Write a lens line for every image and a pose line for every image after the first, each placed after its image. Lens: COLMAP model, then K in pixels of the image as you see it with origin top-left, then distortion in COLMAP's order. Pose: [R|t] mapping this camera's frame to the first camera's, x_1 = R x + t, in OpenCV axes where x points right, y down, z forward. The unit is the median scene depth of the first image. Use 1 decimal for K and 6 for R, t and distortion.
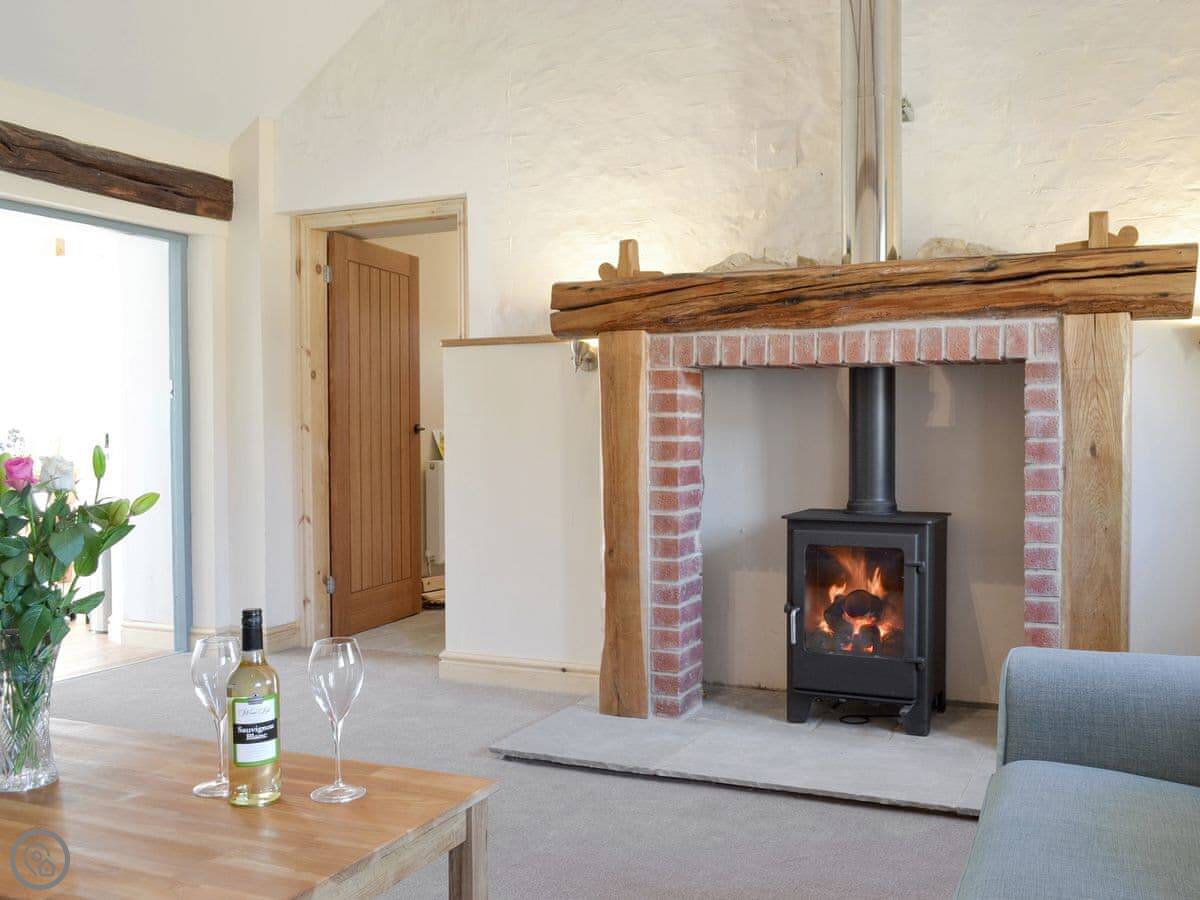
lens RADIAL K [[1093.0, 0, 602.9], [0, 1093.0, 438.7], [0, 0, 1]] dist [-0.080876, 0.000000]
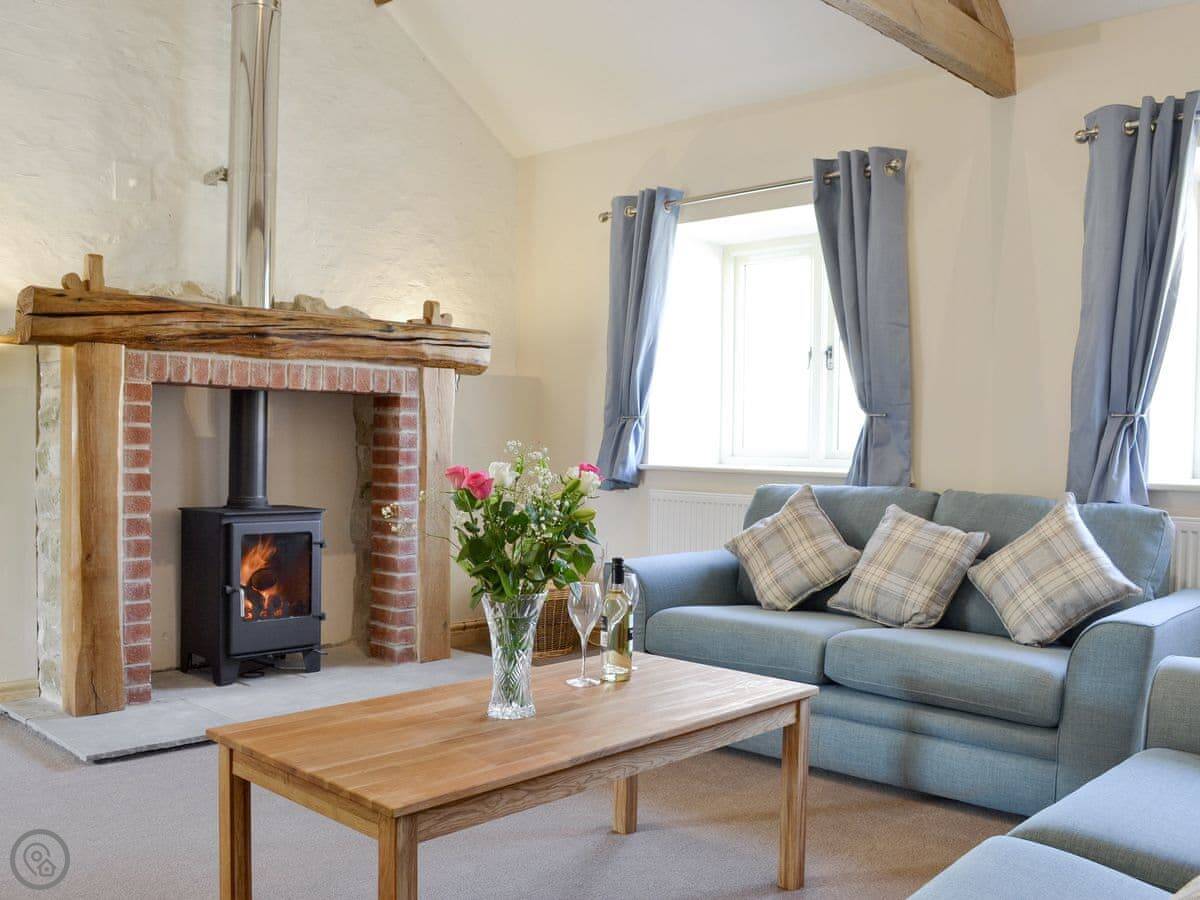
lens RADIAL K [[1093.0, 0, 606.1], [0, 1093.0, 452.5], [0, 0, 1]] dist [-0.080876, 0.000000]
pose [[0.332268, 0.000651, 0.943185, -0.798754], [-0.003489, 0.999994, 0.000539, 0.003468], [-0.943179, -0.003470, 0.332268, 0.210169]]
